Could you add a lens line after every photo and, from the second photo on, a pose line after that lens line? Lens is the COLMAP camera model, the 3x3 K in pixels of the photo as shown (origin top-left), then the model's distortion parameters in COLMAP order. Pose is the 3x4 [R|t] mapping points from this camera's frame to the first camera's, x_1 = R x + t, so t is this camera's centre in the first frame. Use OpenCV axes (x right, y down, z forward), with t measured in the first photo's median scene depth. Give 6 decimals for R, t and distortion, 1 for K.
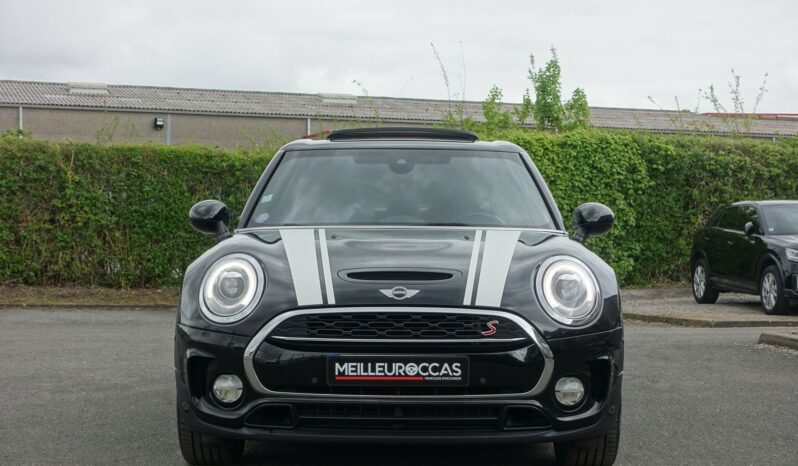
lens RADIAL K [[1490.5, 0, 398.3], [0, 1490.5, 231.8], [0, 0, 1]] dist [-0.046254, 0.000000]
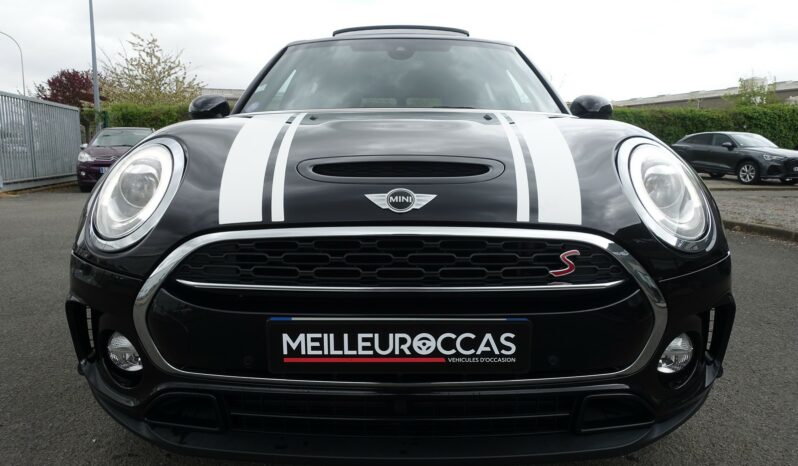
lens RADIAL K [[551.5, 0, 399.1], [0, 551.5, 231.5], [0, 0, 1]] dist [-0.005131, 0.001308]
pose [[0.999980, -0.006109, 0.001585, -0.000161], [0.005815, 0.989464, 0.144666, 0.022933], [-0.002452, -0.144654, 0.989479, 0.797881]]
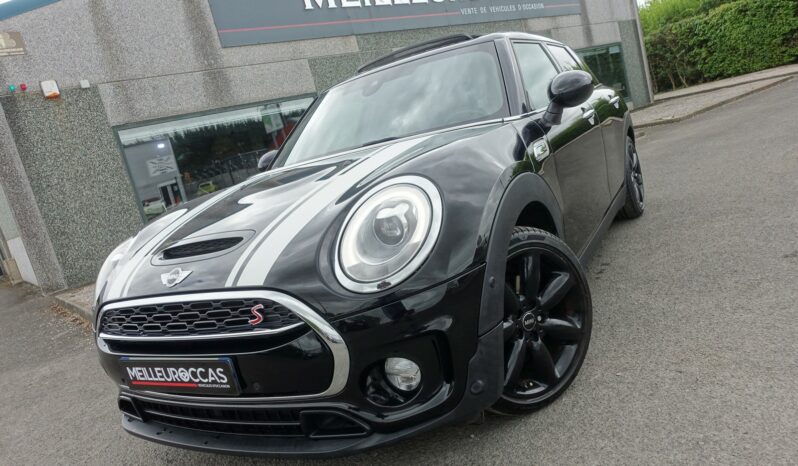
lens RADIAL K [[551.5, 0, 400.3], [0, 551.5, 233.4], [0, 0, 1]] dist [-0.005131, 0.001308]
pose [[0.846637, -0.126413, -0.516939, 0.268857], [0.230661, 0.962560, 0.142387, 0.002936], [0.479585, -0.239788, 0.844097, 0.811068]]
